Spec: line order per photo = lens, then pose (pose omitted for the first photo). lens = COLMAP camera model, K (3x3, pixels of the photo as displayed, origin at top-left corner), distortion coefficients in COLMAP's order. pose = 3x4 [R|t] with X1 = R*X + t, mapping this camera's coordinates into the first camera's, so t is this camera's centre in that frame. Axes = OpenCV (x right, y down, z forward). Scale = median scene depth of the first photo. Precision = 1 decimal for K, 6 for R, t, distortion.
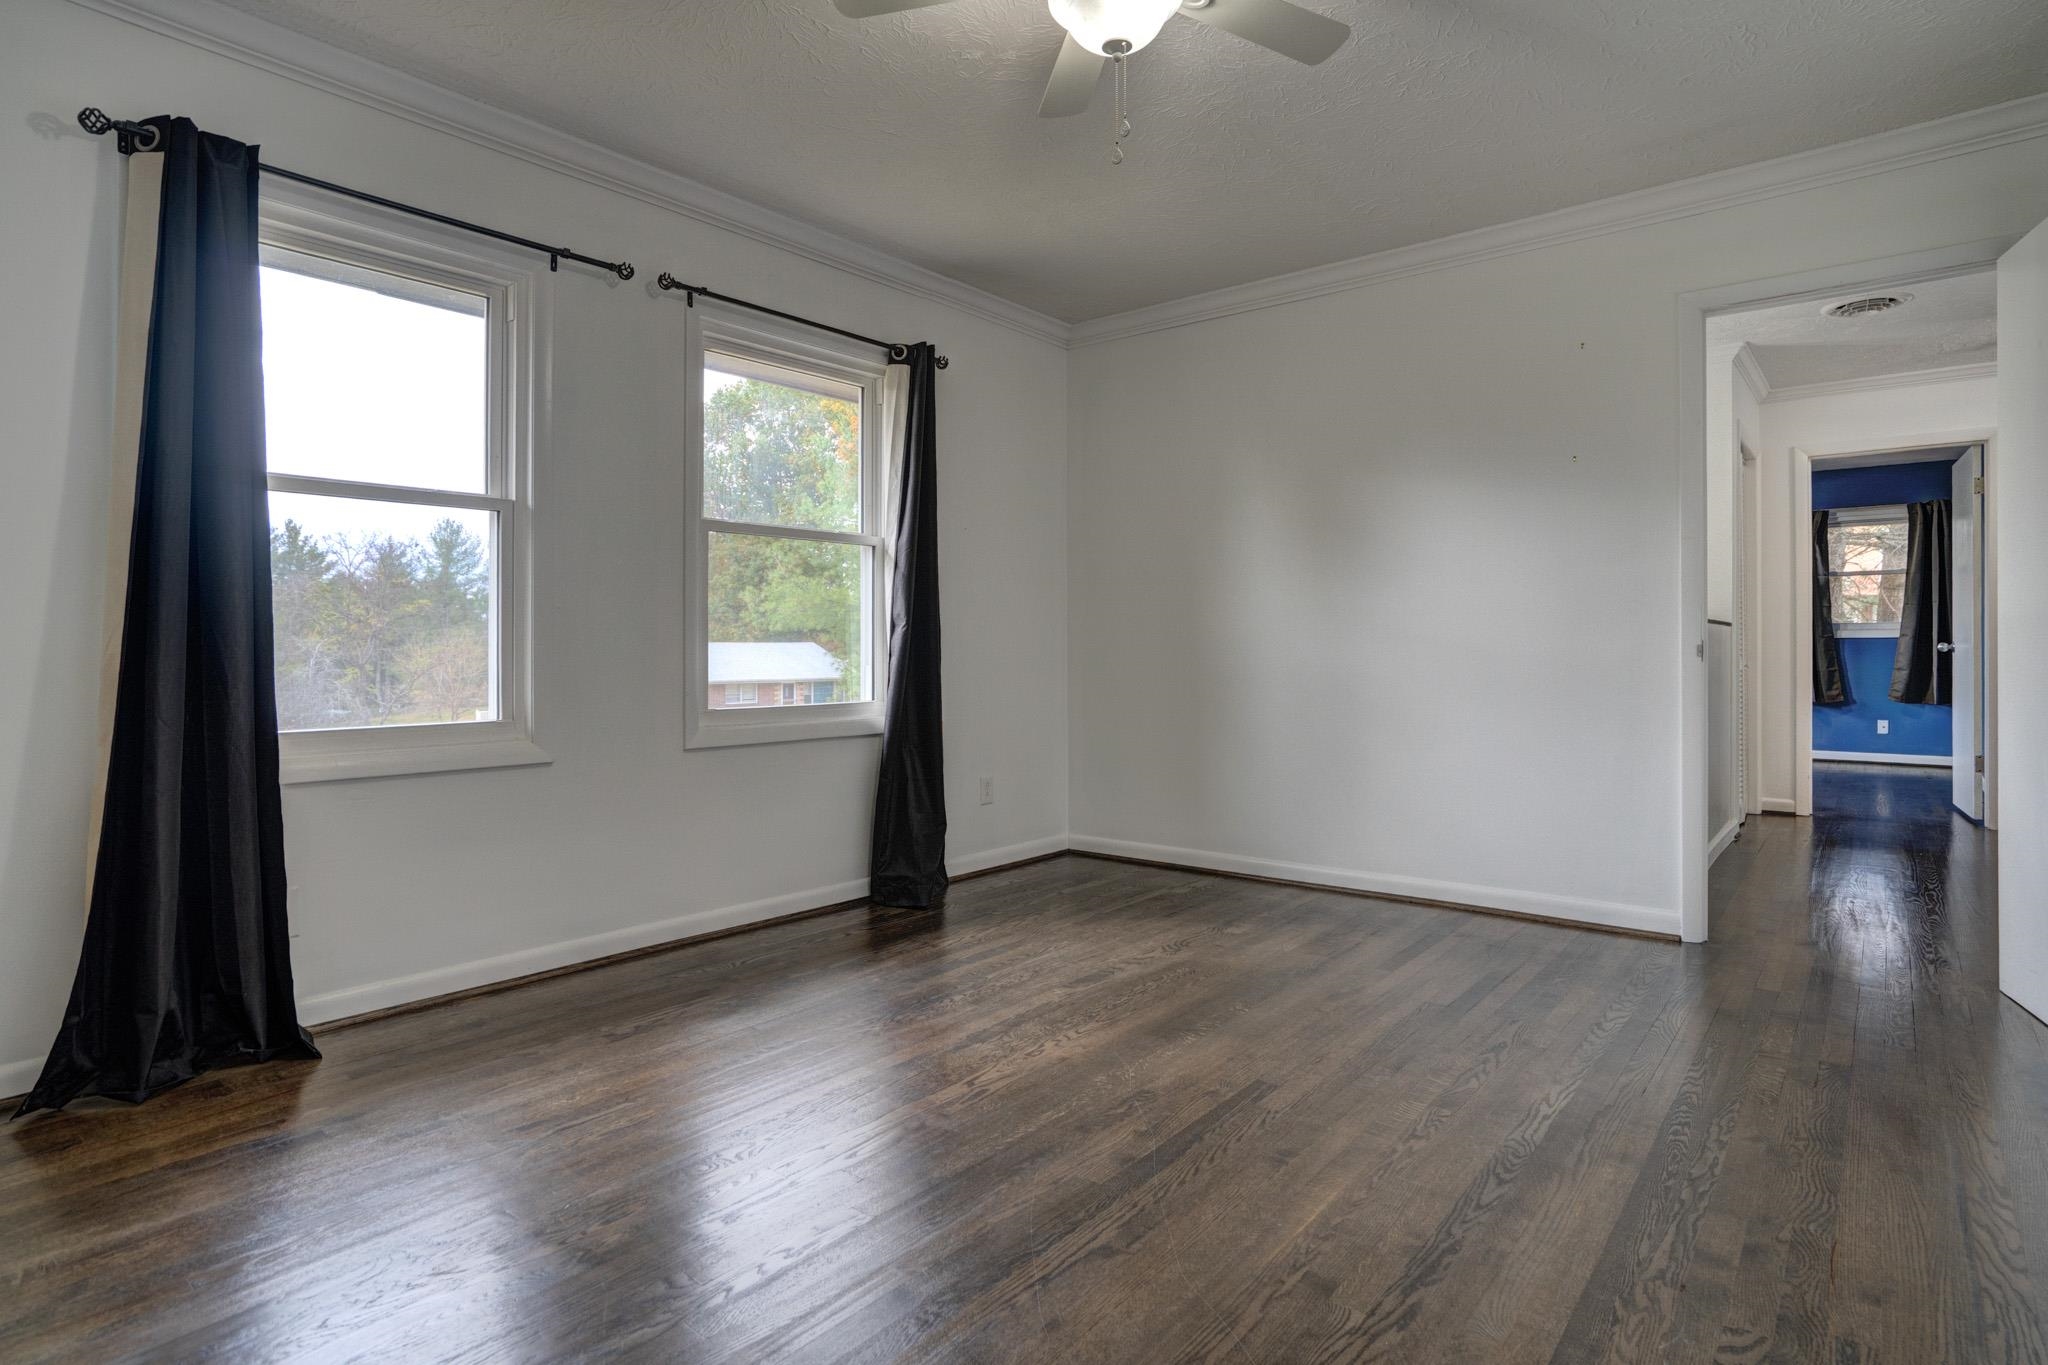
lens RADIAL K [[1090.6, 0, 1020.4], [0, 1090.6, 657.9], [0, 0, 1]] dist [-0.045330, 0.024279]
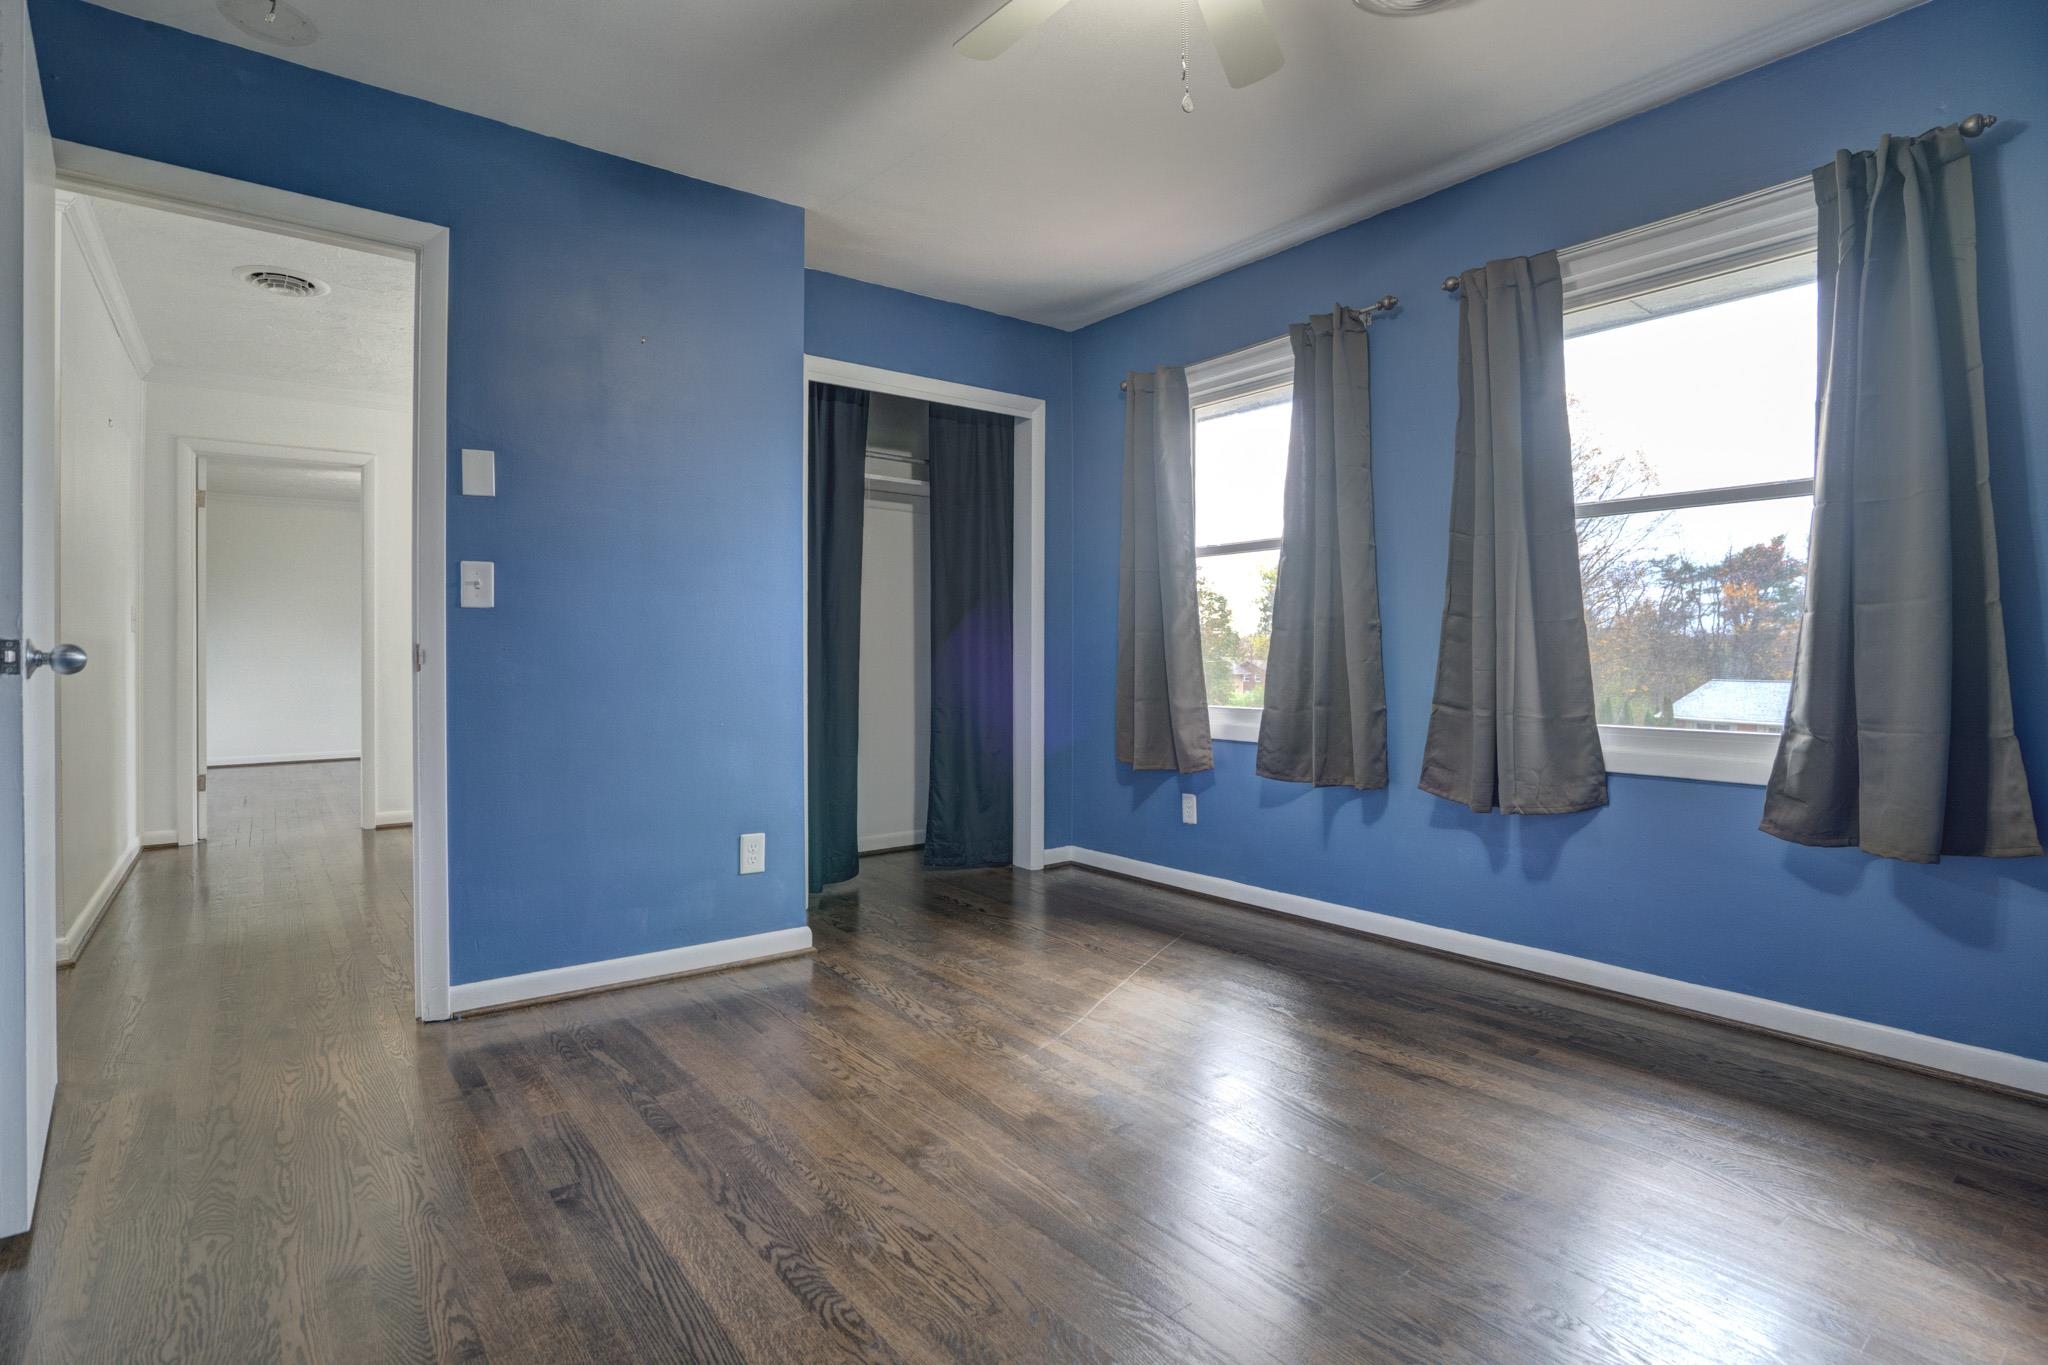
lens RADIAL K [[960.1, 0, 988.0], [0, 960.1, 653.2], [0, 0, 1]] dist [-0.054946, 0.016628]
pose [[-0.226447, -0.000334, -0.974024, 1.706956], [-0.002750, 0.999996, 0.000296, -0.021954], [0.974020, 0.002745, -0.226447, 2.171044]]
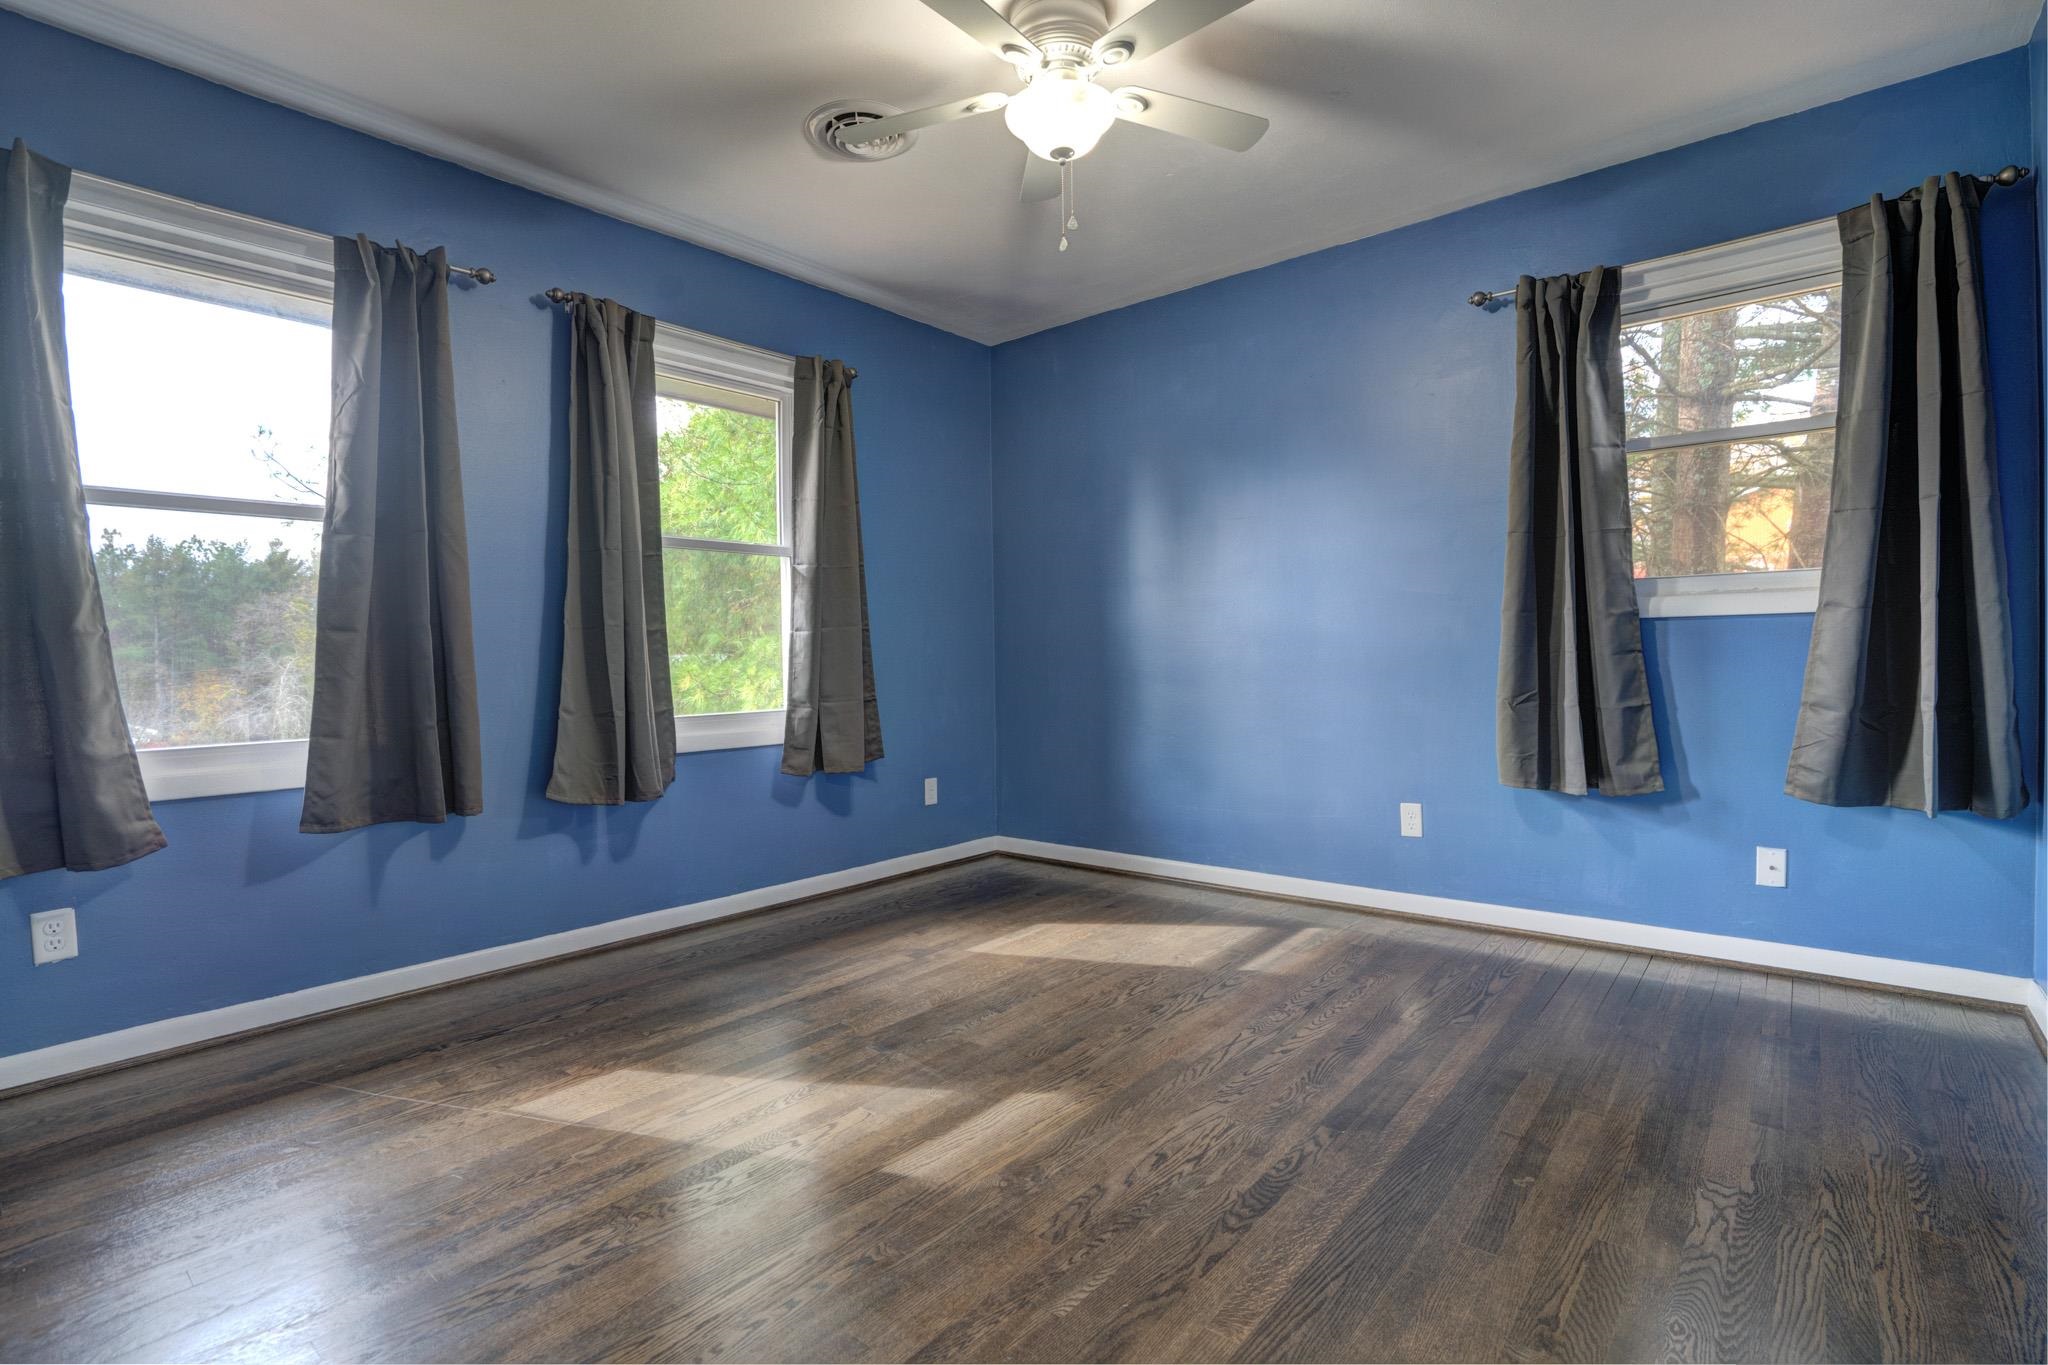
lens RADIAL K [[960.1, 0, 1005.0], [0, 960.1, 680.2], [0, 0, 1]] dist [-0.054946, 0.016628]
pose [[0.999427, -0.013280, -0.031142, 0.565039], [0.013889, 0.999715, 0.019430, -0.006533], [0.030875, -0.019852, 0.999326, 0.687248]]
